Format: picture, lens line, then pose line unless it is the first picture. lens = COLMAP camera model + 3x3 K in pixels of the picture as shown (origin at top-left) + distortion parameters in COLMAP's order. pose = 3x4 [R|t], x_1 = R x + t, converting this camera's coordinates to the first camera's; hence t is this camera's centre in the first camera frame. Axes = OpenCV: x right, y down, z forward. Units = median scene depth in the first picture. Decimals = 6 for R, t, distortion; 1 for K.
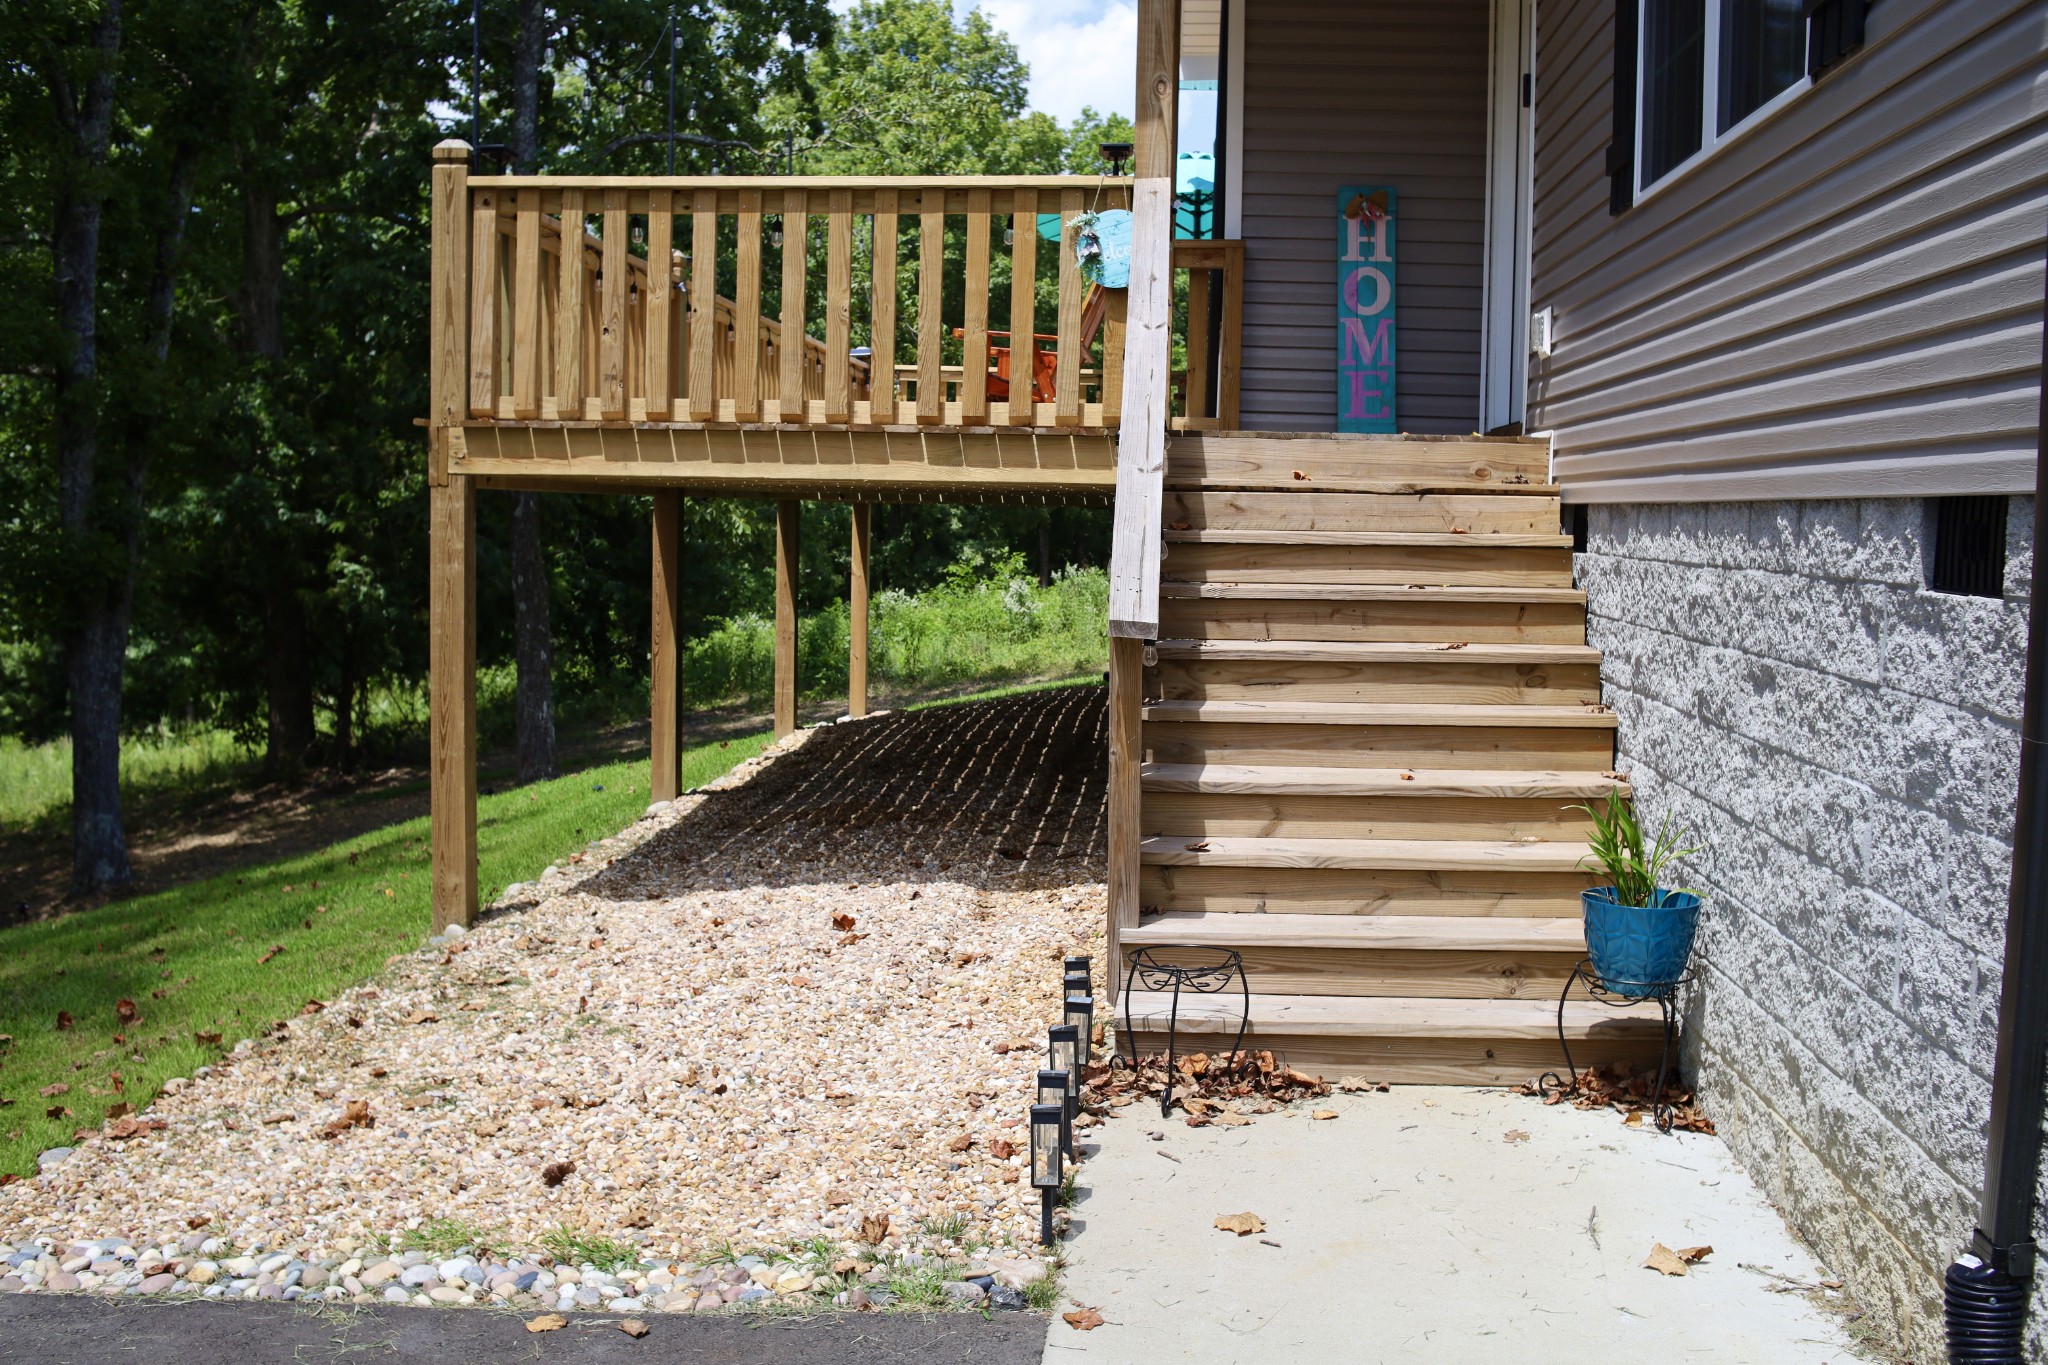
lens RADIAL K [[1981.2, 0, 1009.3], [0, 1981.2, 689.8], [0, 0, 1]] dist [-0.058227, 0.000000]
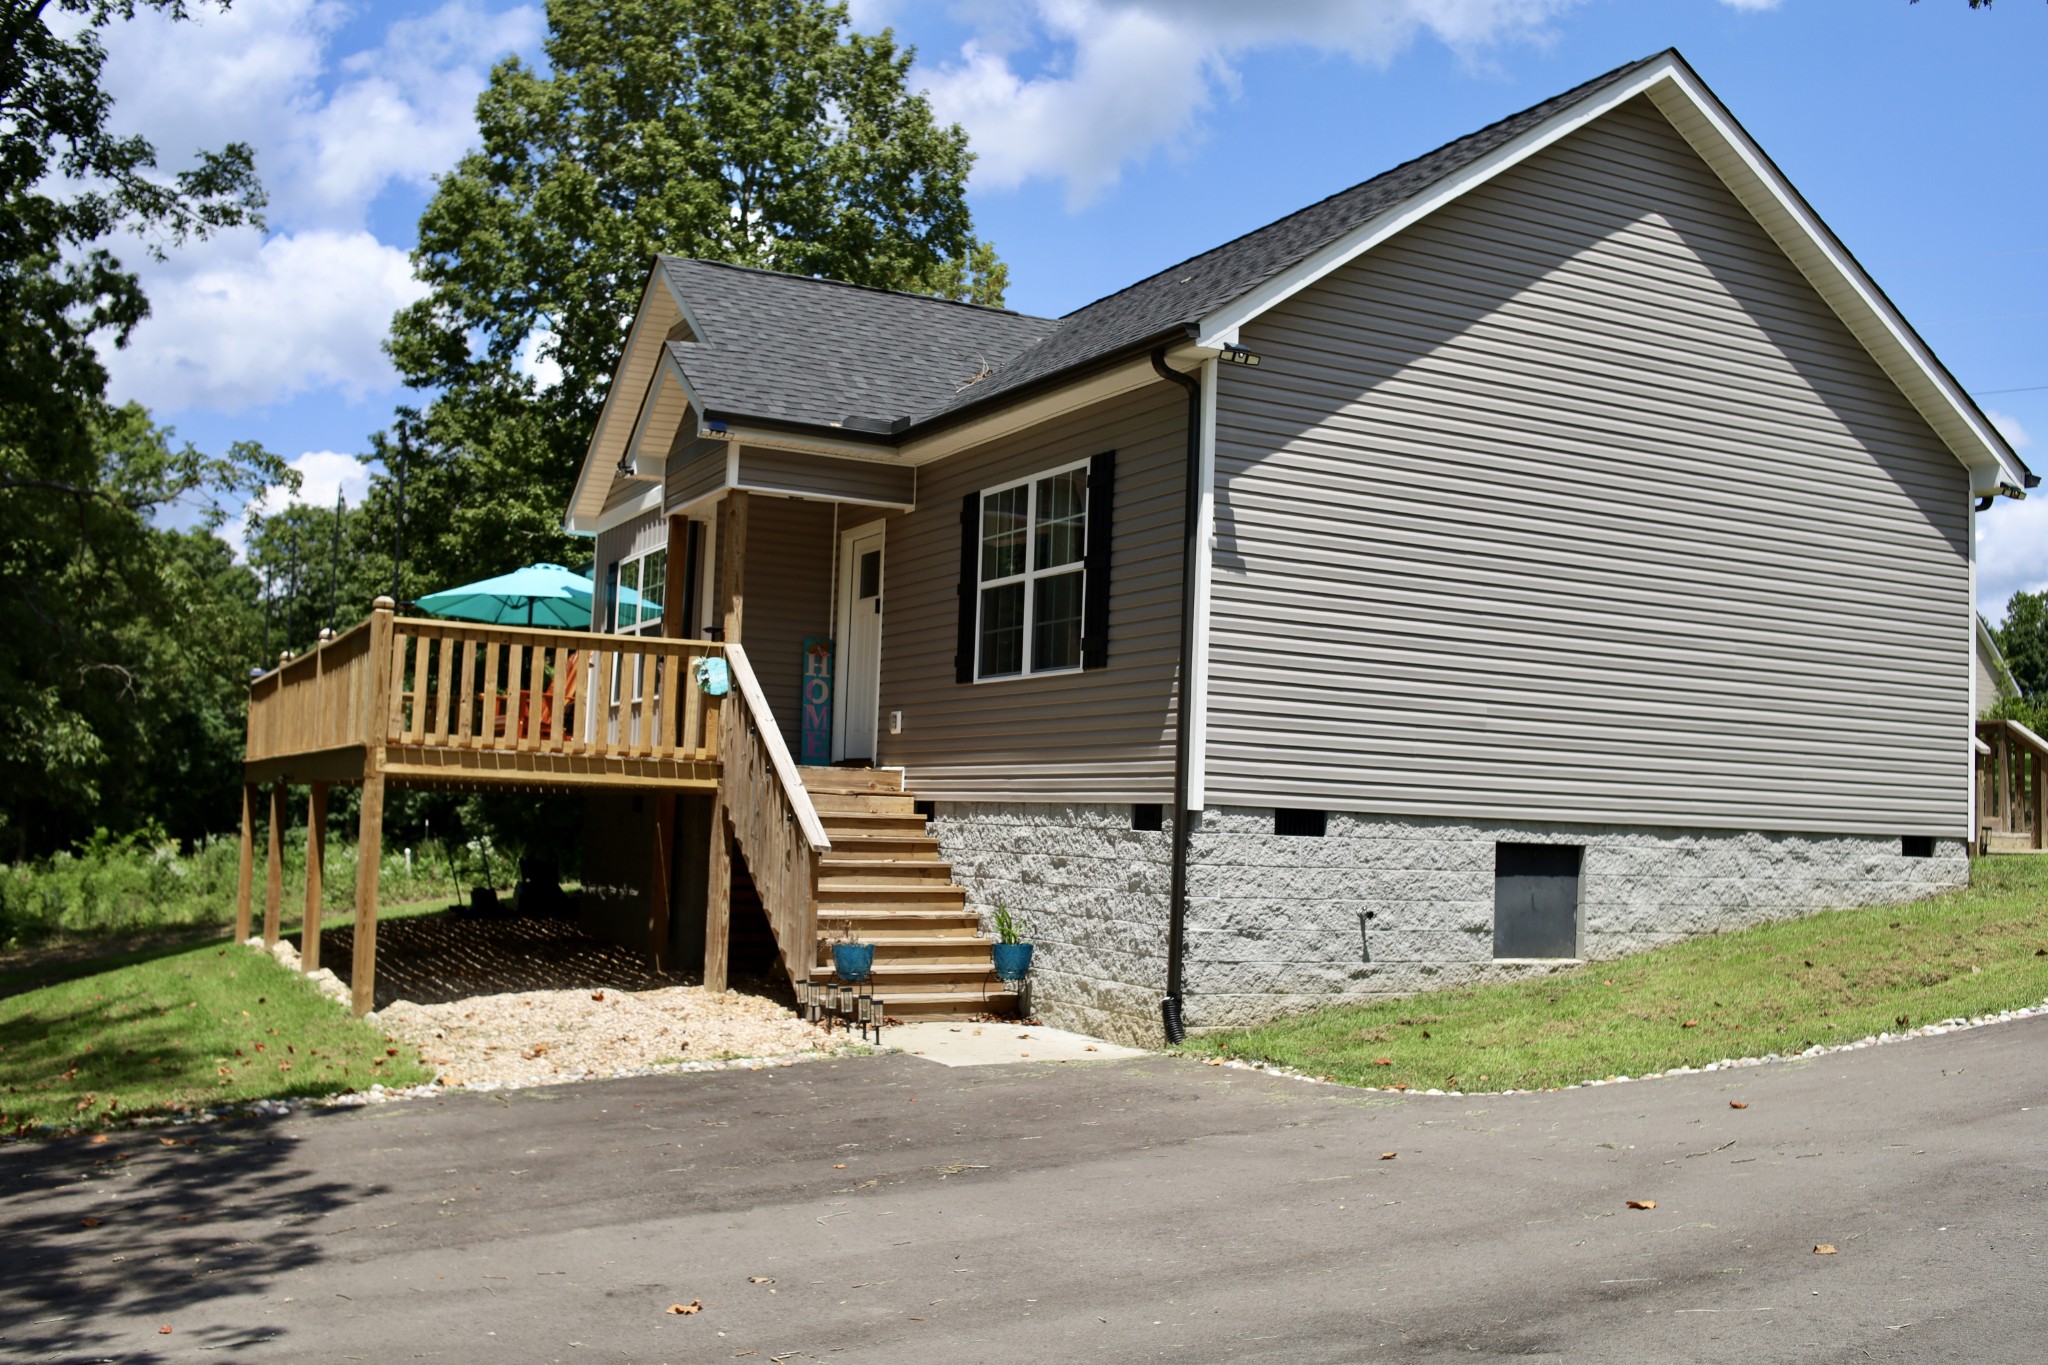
lens RADIAL K [[1981.2, 0, 1017.1], [0, 1981.2, 687.3], [0, 0, 1]] dist [-0.058227, 0.000000]
pose [[0.846940, 0.049578, 0.529372, -0.979391], [0.027001, 0.990348, -0.135949, 0.105216], [-0.531003, 0.129434, 0.837426, -1.164039]]
